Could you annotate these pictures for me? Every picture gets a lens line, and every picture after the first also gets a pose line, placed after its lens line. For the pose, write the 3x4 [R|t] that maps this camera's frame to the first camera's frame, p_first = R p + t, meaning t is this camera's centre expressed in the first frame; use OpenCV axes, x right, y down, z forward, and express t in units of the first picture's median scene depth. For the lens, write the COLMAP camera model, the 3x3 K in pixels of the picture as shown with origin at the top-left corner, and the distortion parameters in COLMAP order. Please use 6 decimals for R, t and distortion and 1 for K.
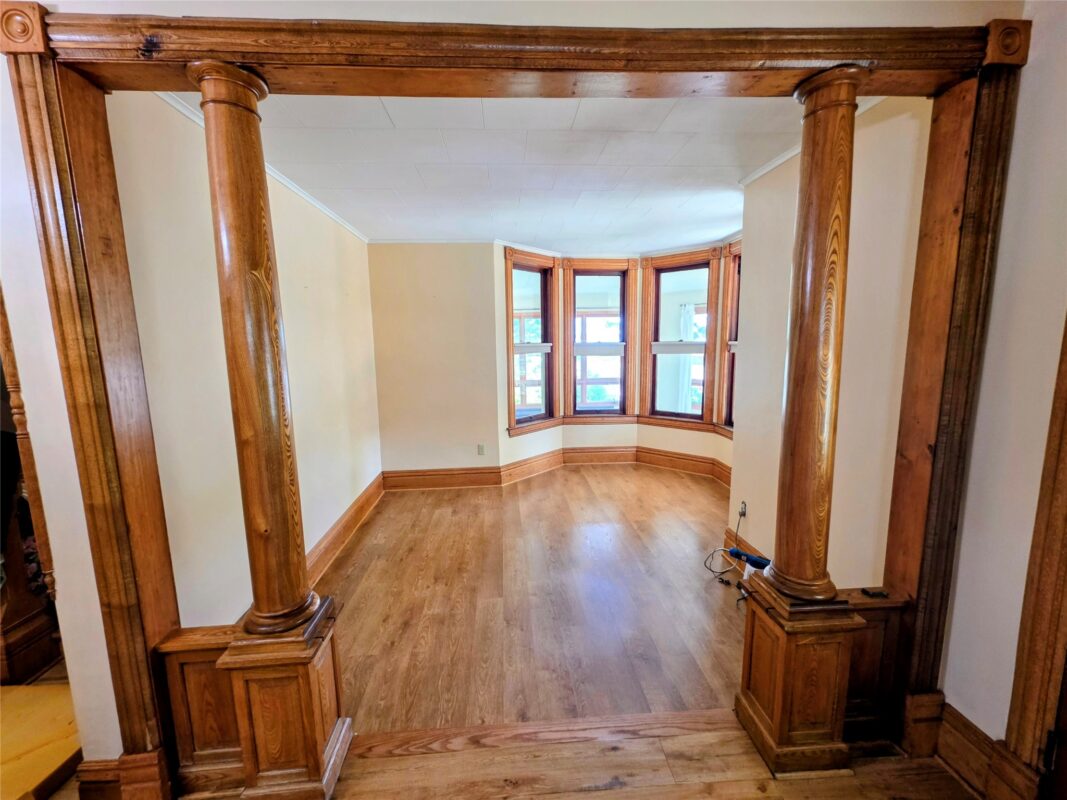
lens RADIAL K [[422.6, 0, 533.5], [0, 422.6, 400.0], [0, 0, 1]] dist [-0.000210, 0.000550]
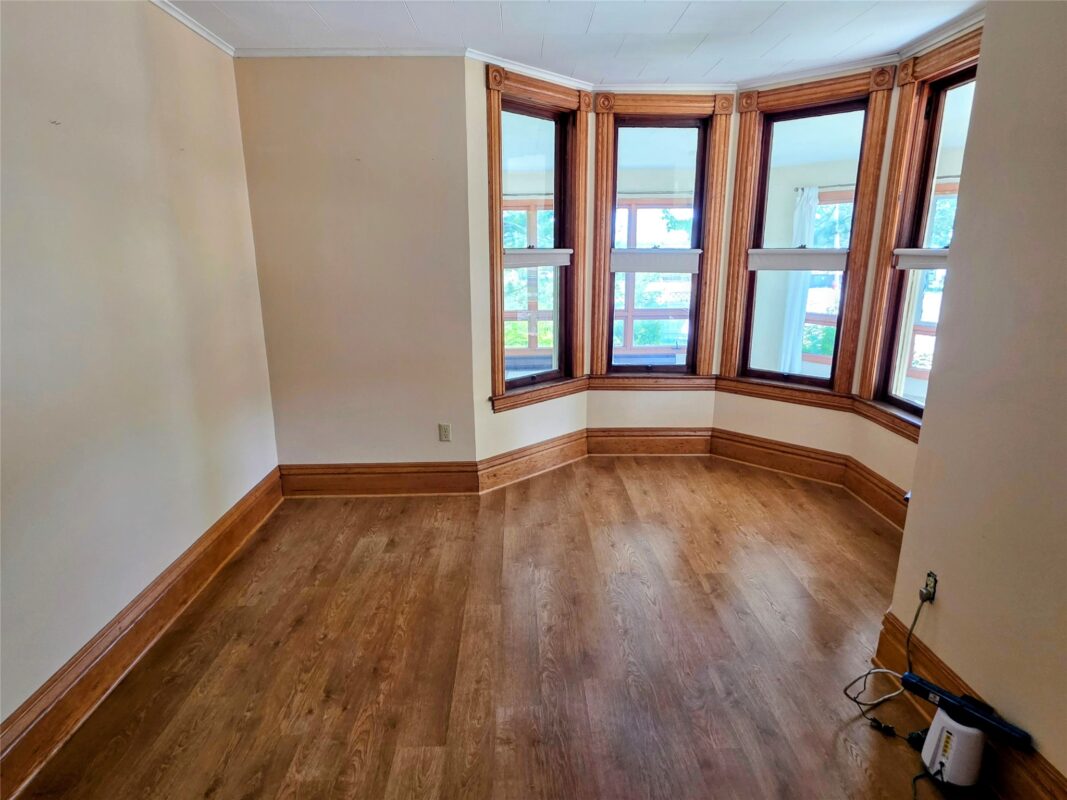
lens RADIAL K [[591.0, 0, 533.5], [0, 591.0, 400.0], [0, 0, 1]] dist [0.004467, 0.000838]
pose [[0.998757, 0.022772, -0.044329, 0.032781], [-0.017700, 0.993595, 0.111604, -0.020356], [0.046586, -0.110681, 0.992764, 0.188045]]
